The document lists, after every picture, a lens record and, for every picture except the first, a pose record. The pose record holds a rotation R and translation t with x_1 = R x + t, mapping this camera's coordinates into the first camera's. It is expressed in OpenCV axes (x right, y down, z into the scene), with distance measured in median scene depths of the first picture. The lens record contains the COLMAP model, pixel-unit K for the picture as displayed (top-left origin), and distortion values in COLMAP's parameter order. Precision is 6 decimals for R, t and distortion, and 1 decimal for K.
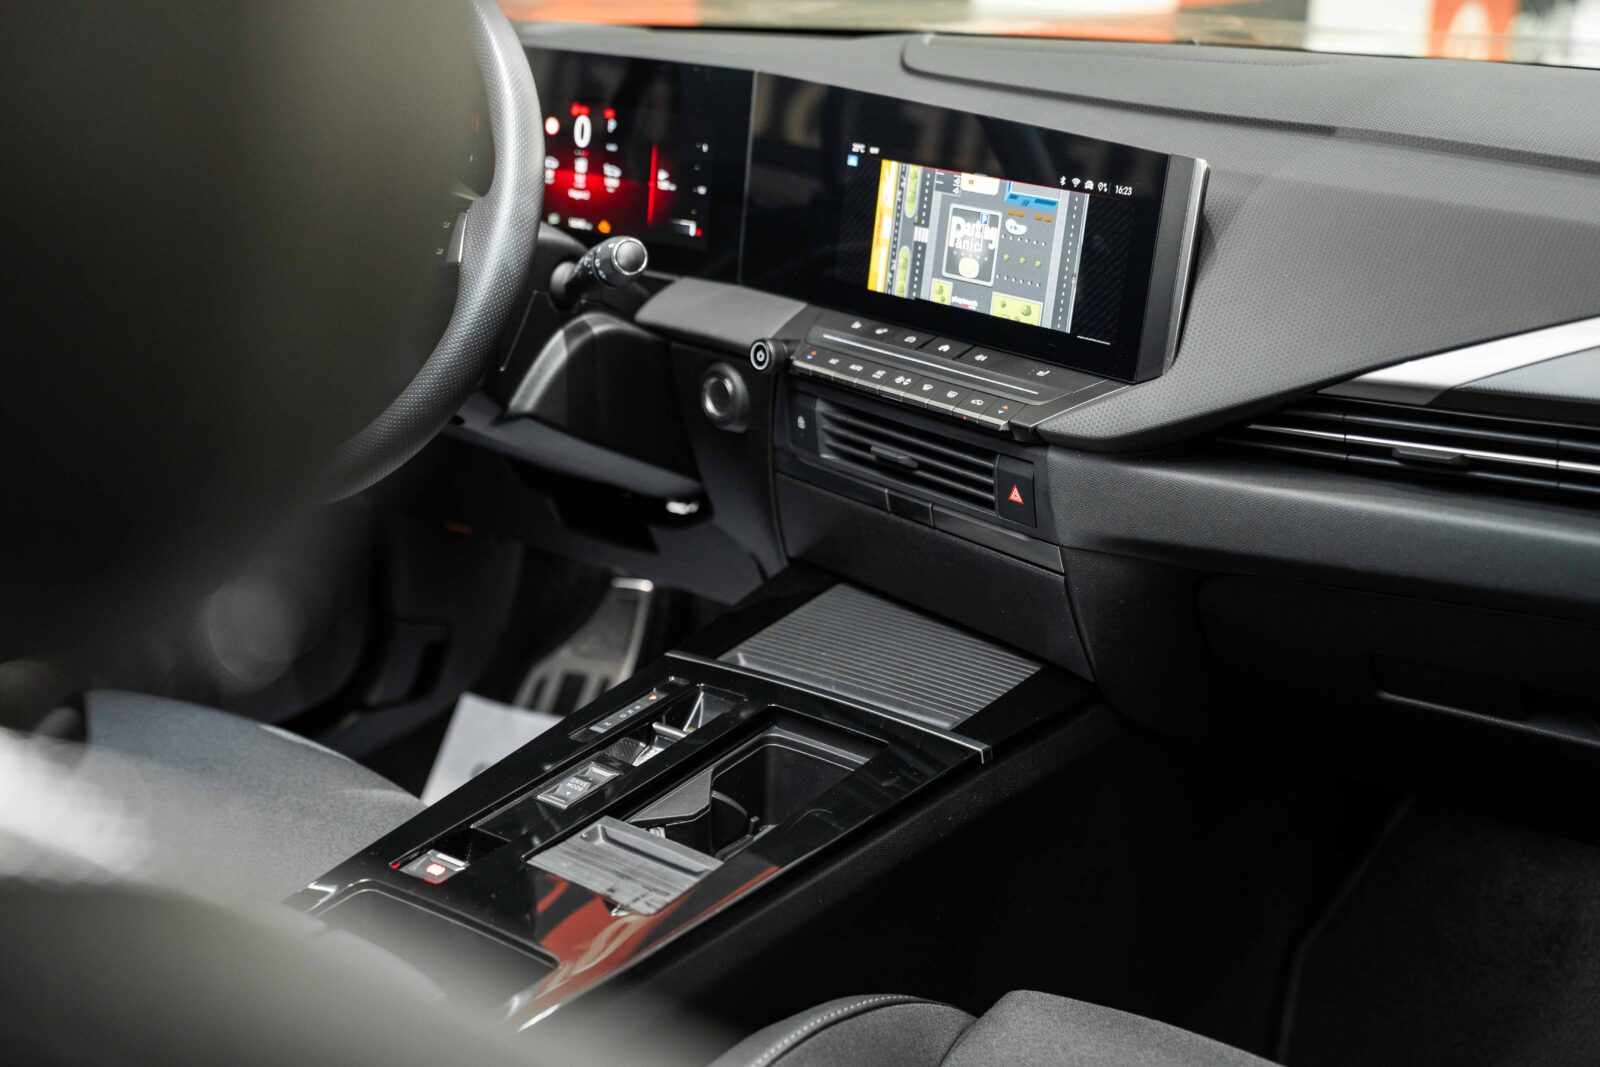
lens RADIAL K [[1951.7, 0, 810.5], [0, 1951.7, 538.4], [0, 0, 1]] dist [0.128946, 0.000000]
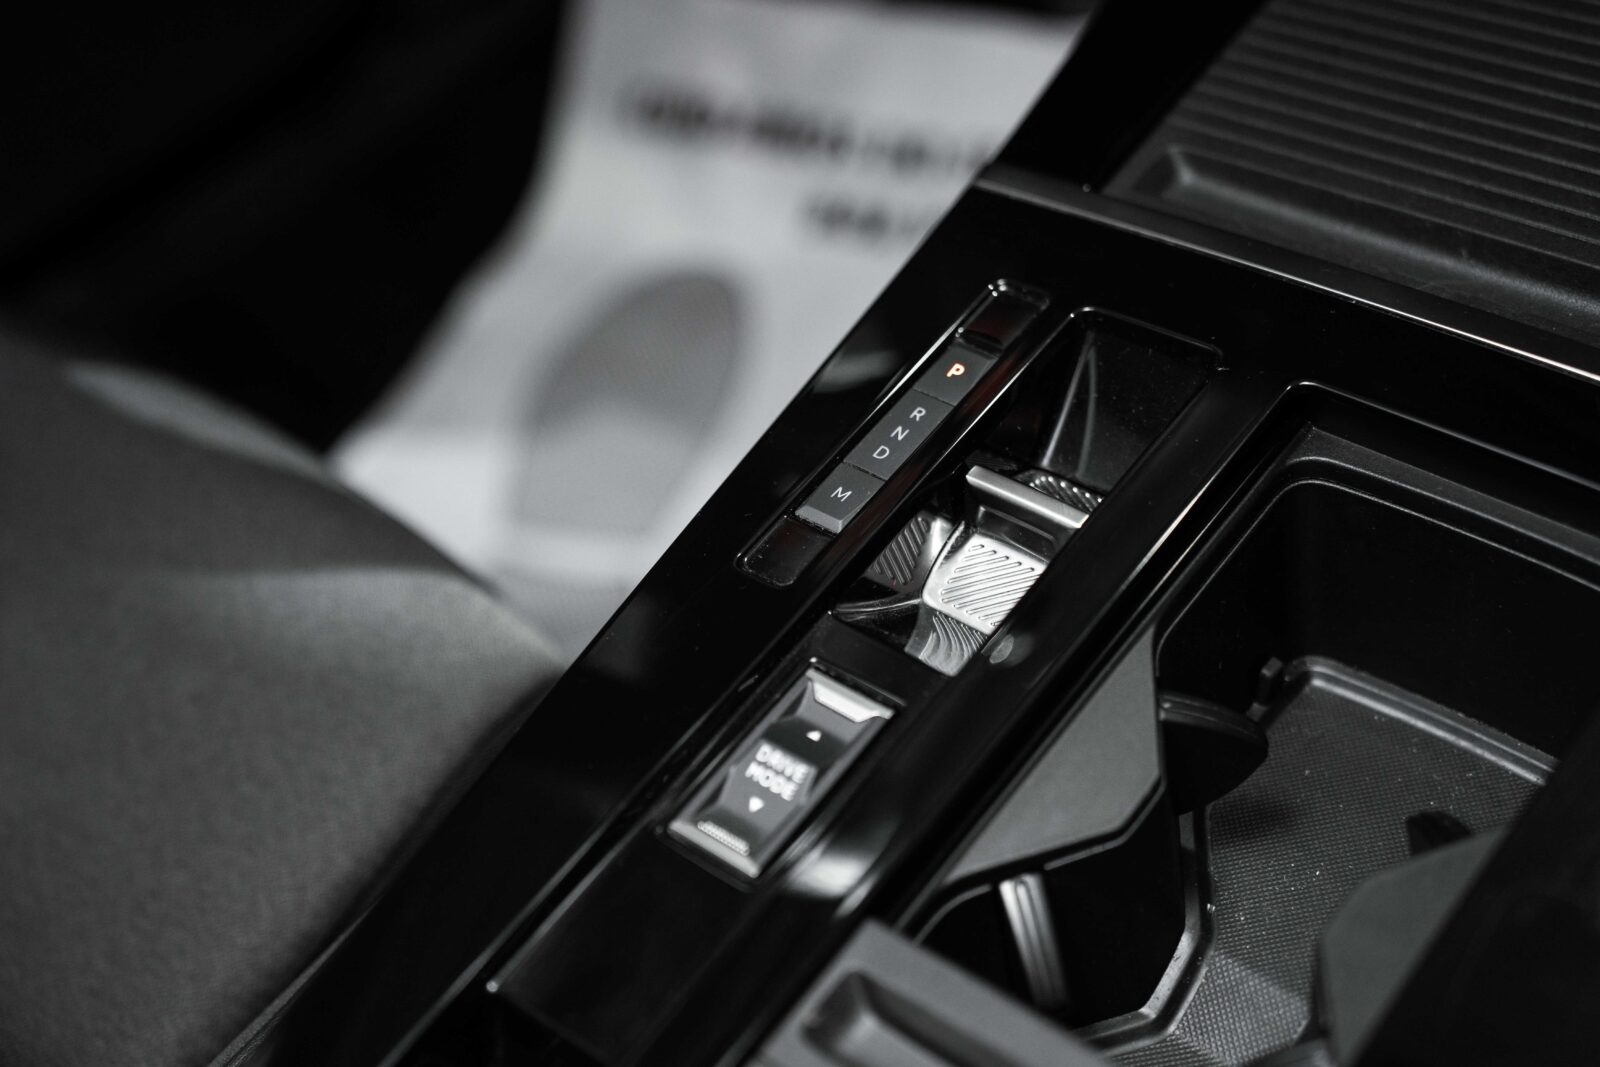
lens RADIAL K [[2434.9, 0, 798.0], [0, 2434.9, 538.0], [0, 0, 1]] dist [0.269576, 0.000000]
pose [[0.981462, -0.084433, -0.172054, -0.034096], [0.150928, 0.893783, 0.422342, -0.087683], [0.118120, -0.440480, 0.889958, 0.582835]]
